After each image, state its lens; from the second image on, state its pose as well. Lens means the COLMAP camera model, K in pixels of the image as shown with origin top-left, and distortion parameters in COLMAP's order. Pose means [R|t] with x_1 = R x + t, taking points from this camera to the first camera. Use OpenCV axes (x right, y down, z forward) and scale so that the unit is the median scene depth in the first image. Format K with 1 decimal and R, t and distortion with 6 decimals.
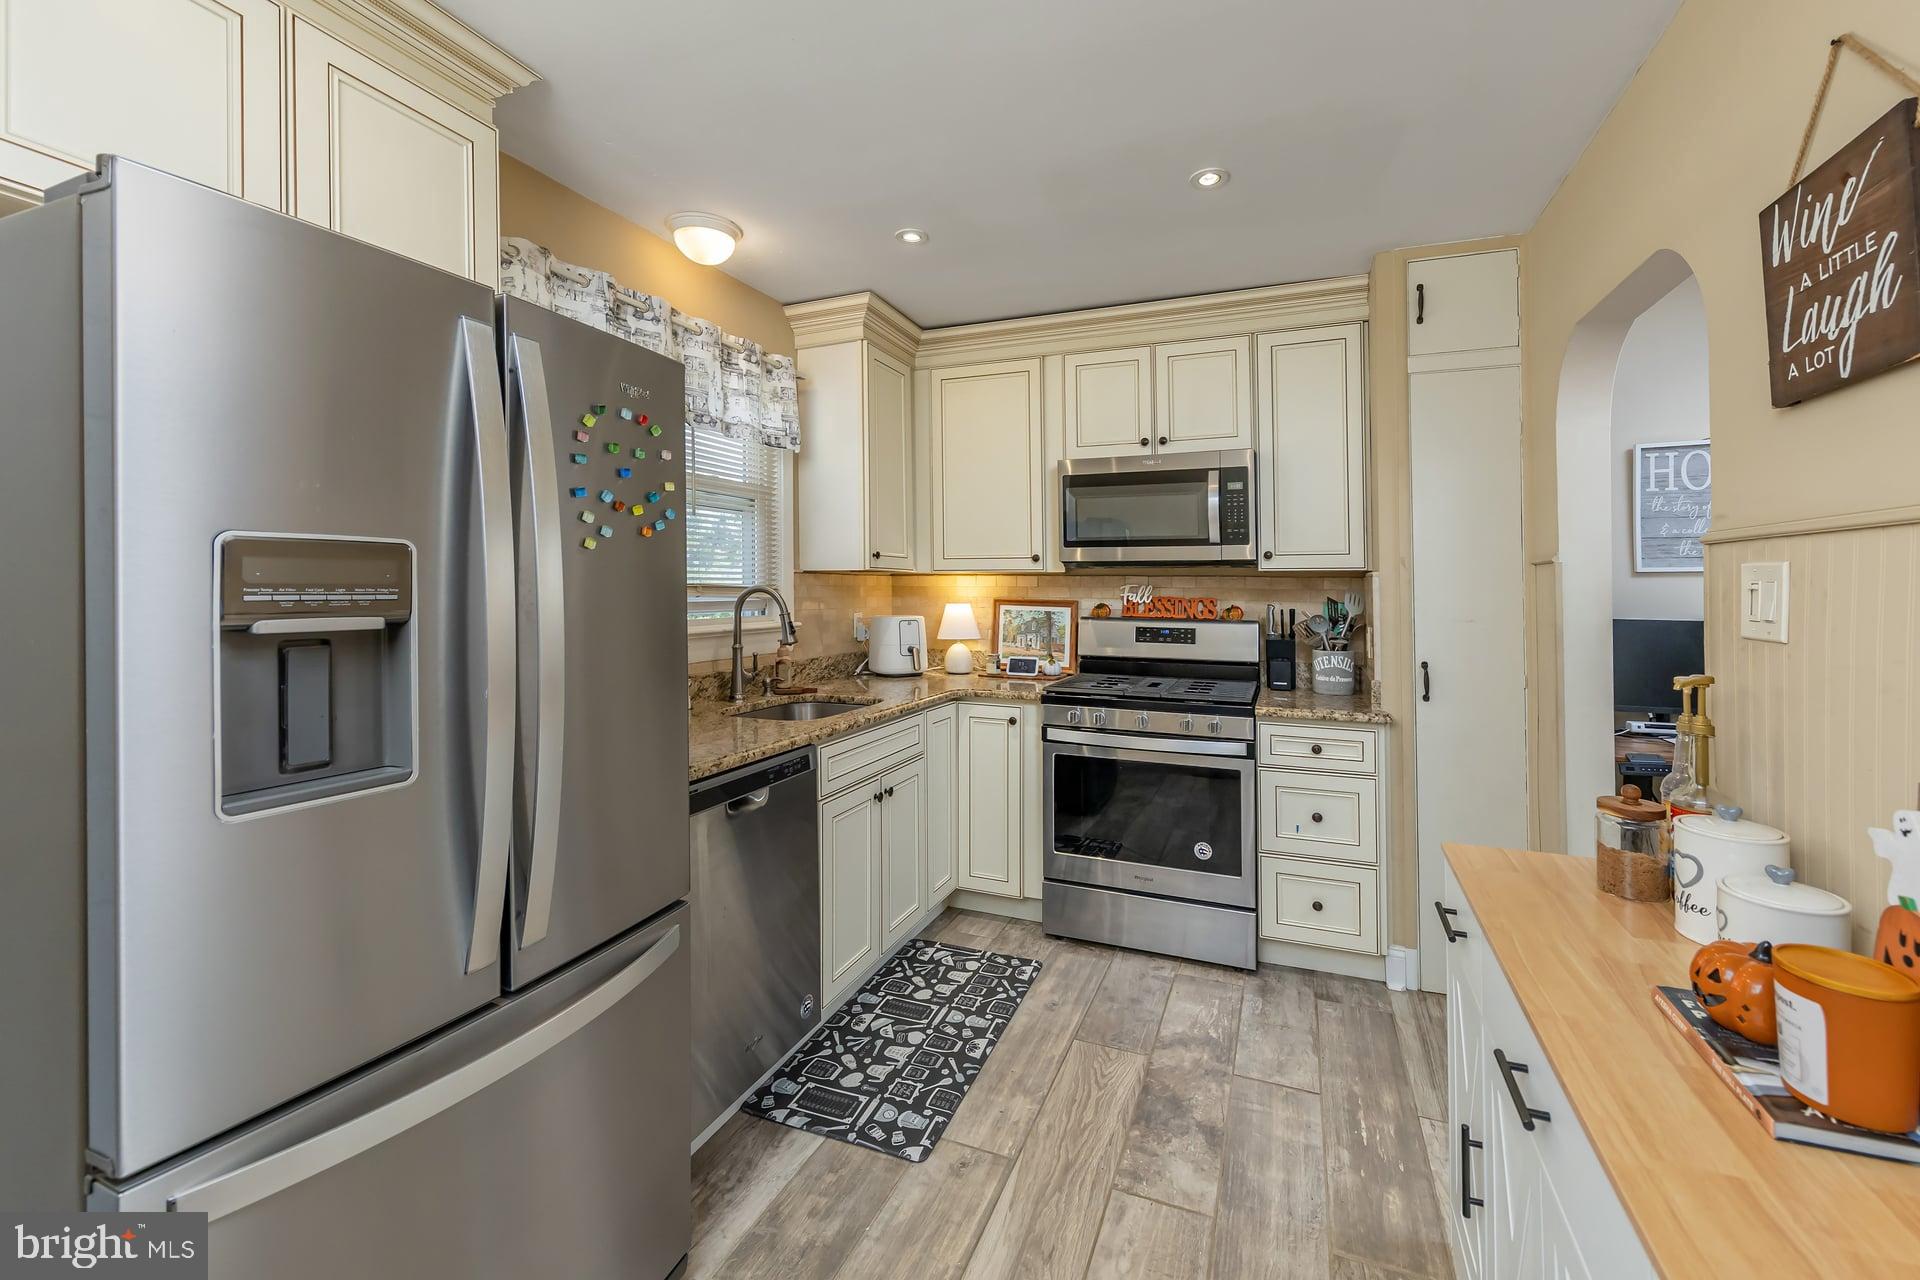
lens RADIAL K [[751.7, 0, 1014.7], [0, 751.7, 557.5], [0, 0, 1]] dist [0.010239, -0.000971]
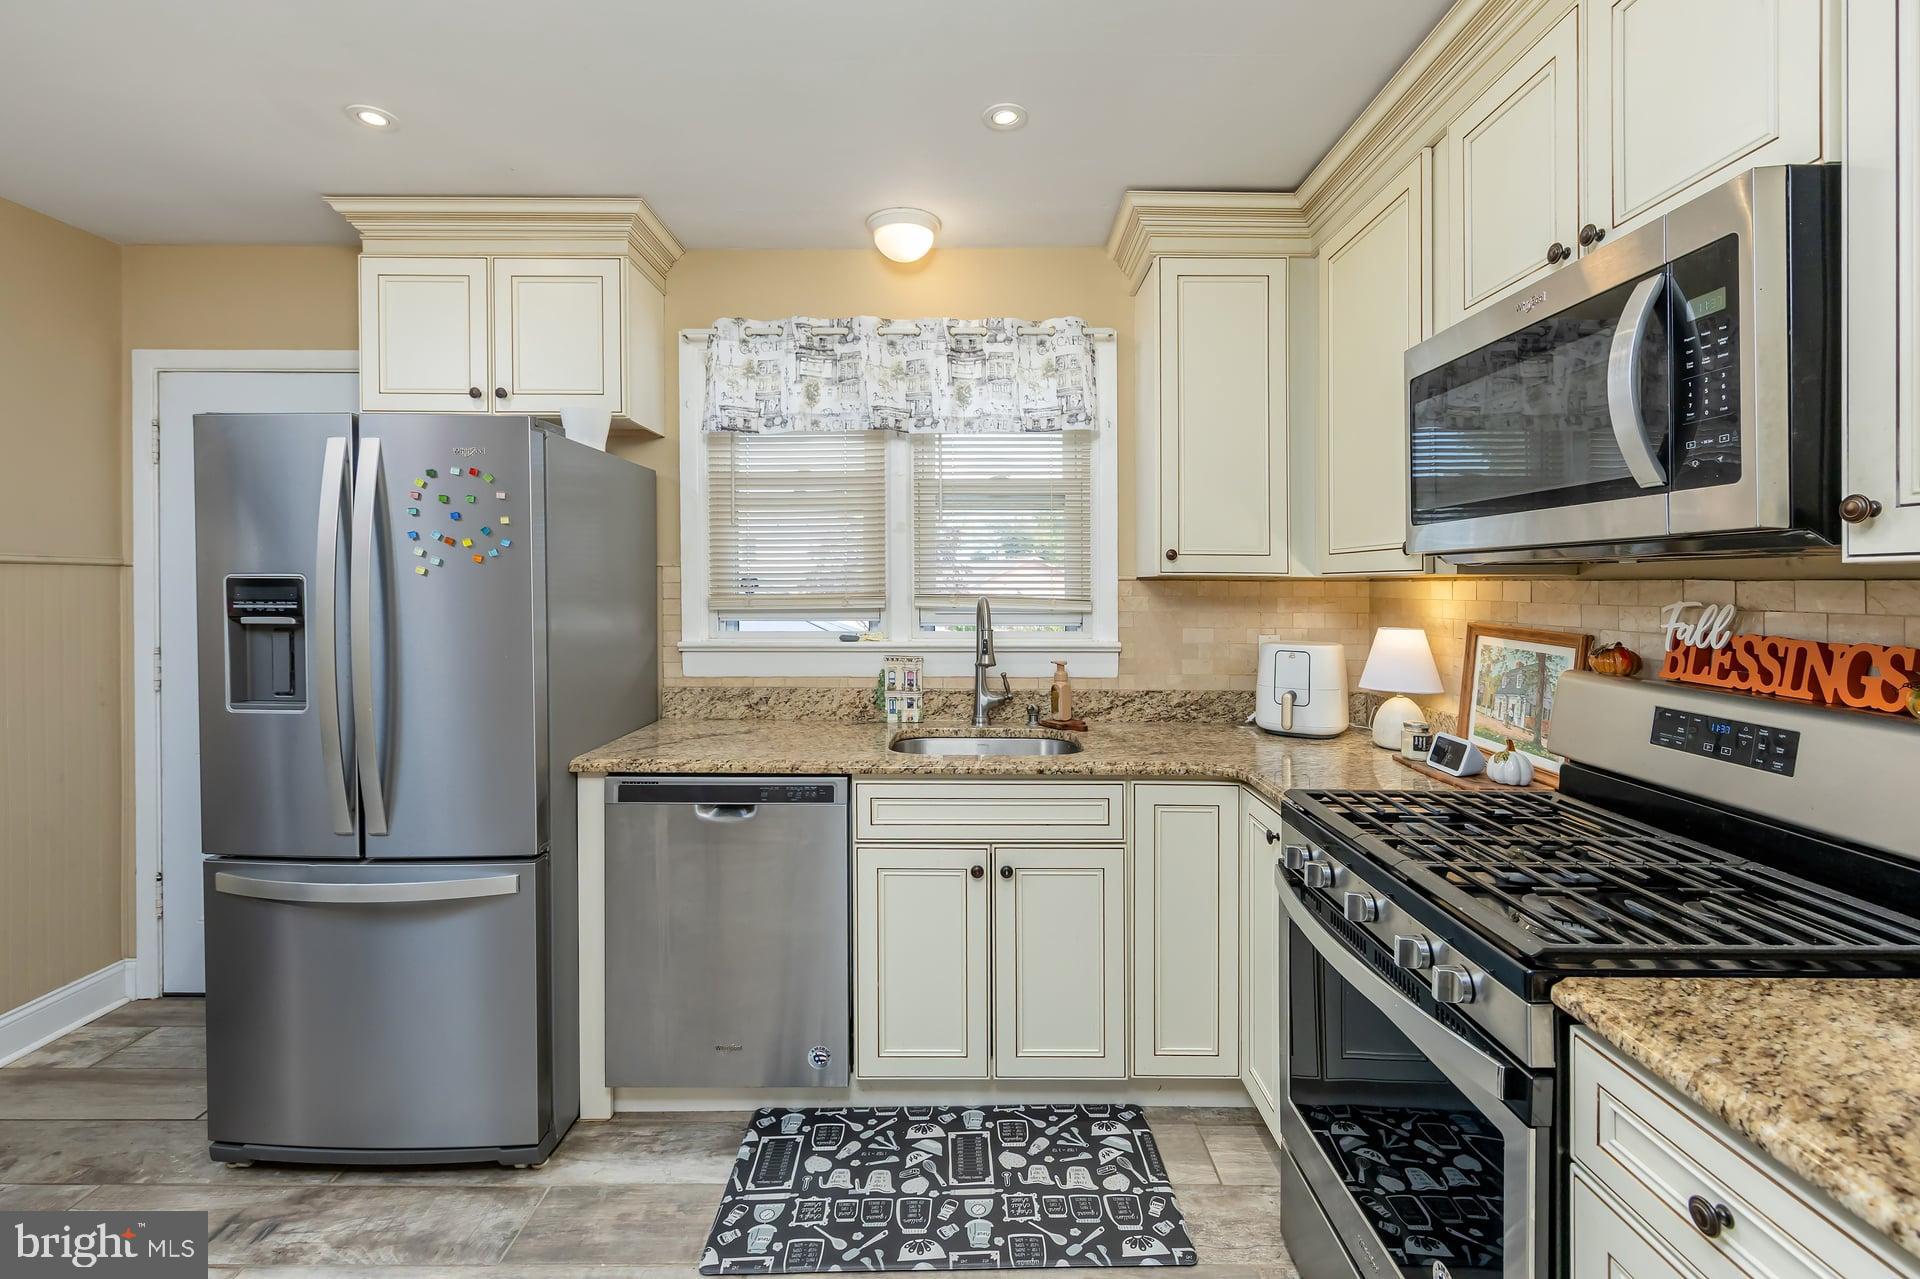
lens RADIAL K [[849.4, 0, 971.9], [0, 849.4, 575.8], [0, 0, 1]] dist [0.001834, 0.001146]
pose [[0.360848, -0.011550, -0.932553, 0.602367], [0.030452, 0.999536, -0.000596, 0.014384], [0.932127, -0.028183, 0.361033, 0.647610]]
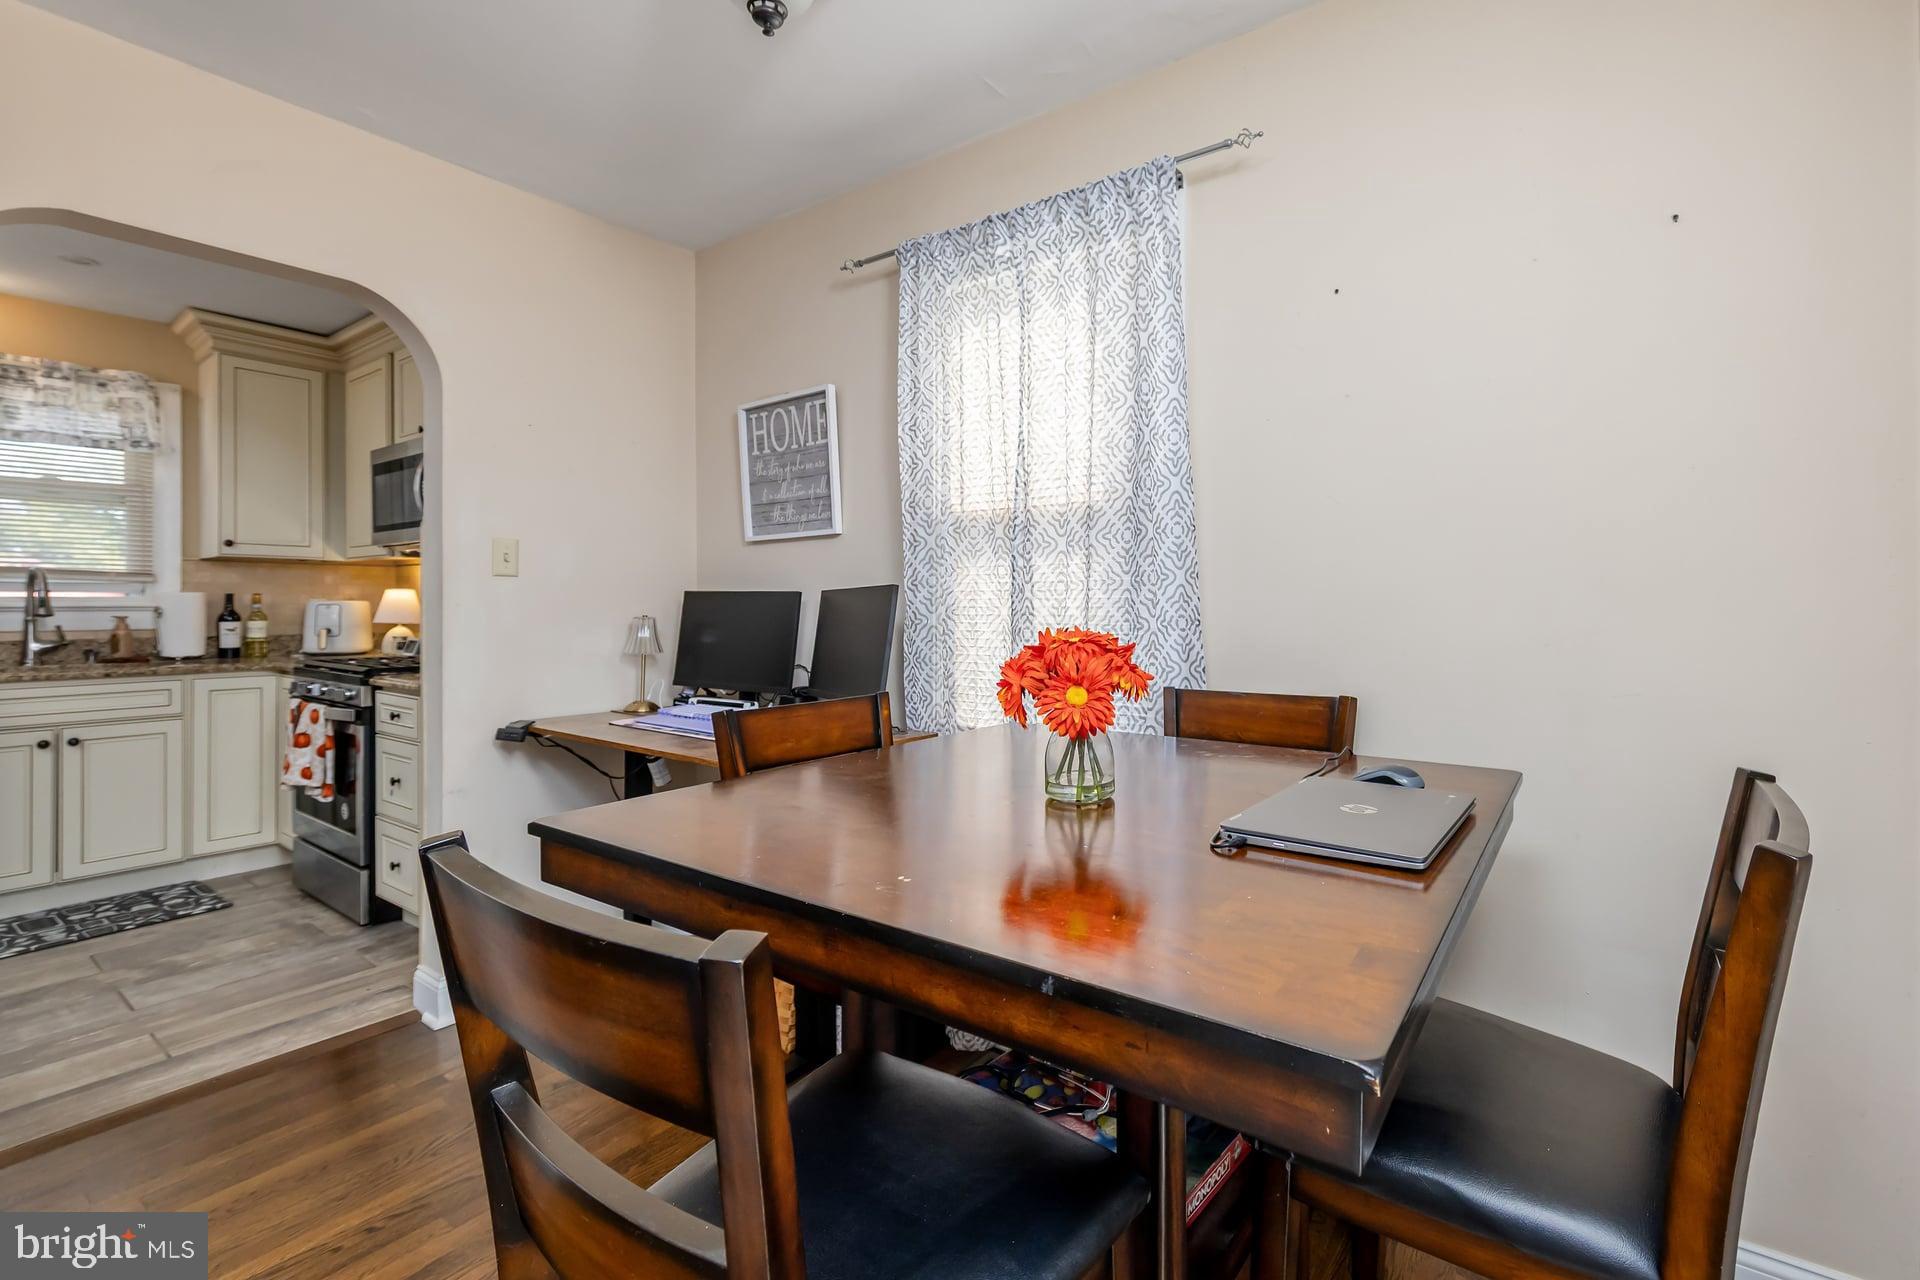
lens RADIAL K [[755.5, 0, 1045.9], [0, 755.5, 589.7], [0, 0, 1]] dist [-0.018492, -0.000262]
pose [[0.984040, -0.006315, -0.177833, 1.468348], [0.011242, 0.999580, 0.026708, 0.062037], [0.177589, -0.028281, 0.983698, 0.160394]]
